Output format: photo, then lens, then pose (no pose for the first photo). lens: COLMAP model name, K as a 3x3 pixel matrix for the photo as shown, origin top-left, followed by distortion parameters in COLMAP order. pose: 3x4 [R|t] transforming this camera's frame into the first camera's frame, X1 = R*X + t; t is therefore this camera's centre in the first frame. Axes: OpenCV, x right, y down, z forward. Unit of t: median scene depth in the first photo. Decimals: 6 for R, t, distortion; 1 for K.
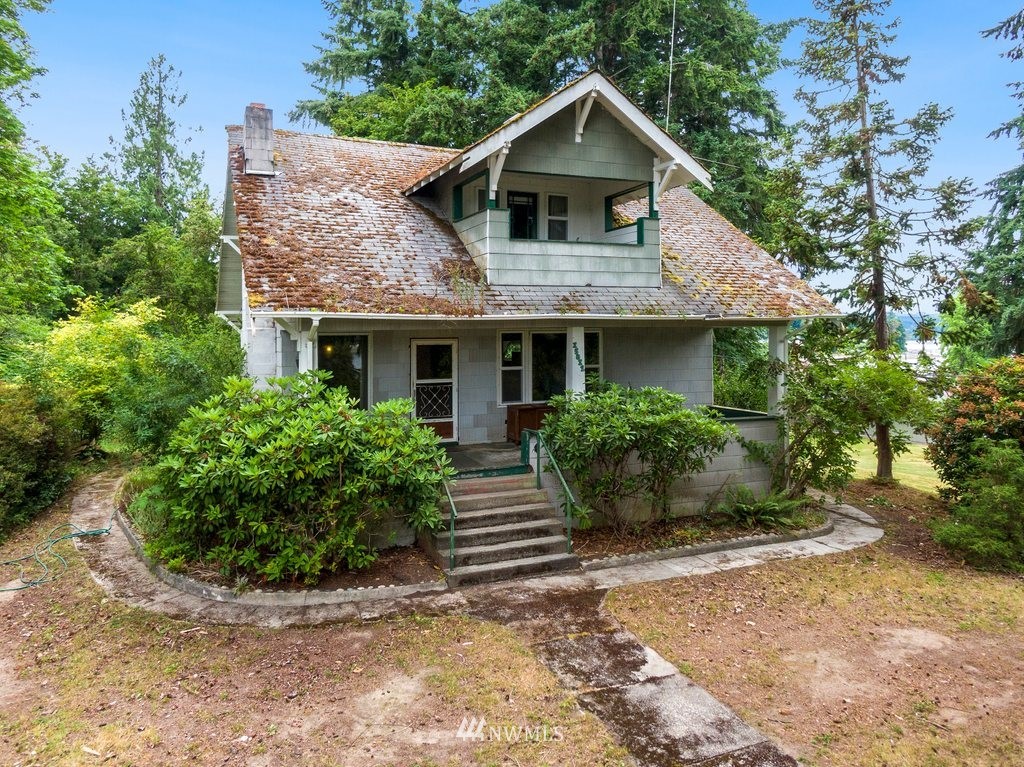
lens RADIAL K [[781.5, 0, 513.4], [0, 781.5, 321.5], [0, 0, 1]] dist [-0.001949, -0.000881]
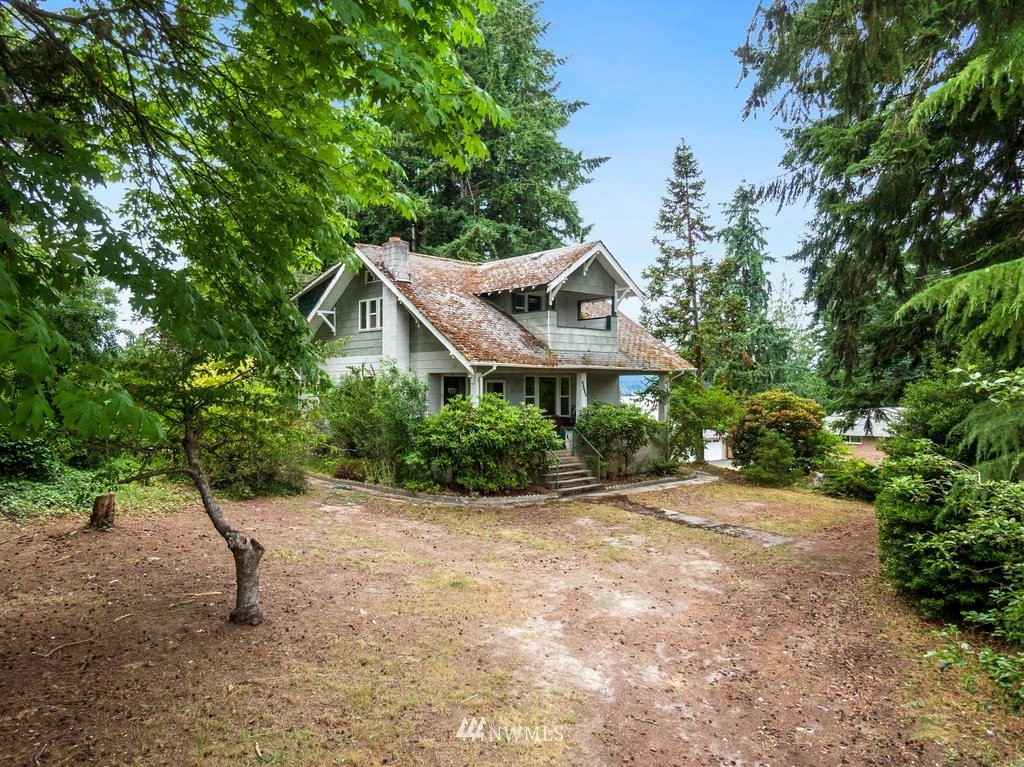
lens RADIAL K [[789.5, 0, 512.0], [0, 789.5, 383.5], [0, 0, 1]] dist [0.010842, 0.006126]
pose [[0.940174, 0.007299, 0.340616, -0.729769], [-0.009589, 0.999941, 0.005041, 0.024577], [-0.340559, -0.008005, 0.940189, -0.737731]]
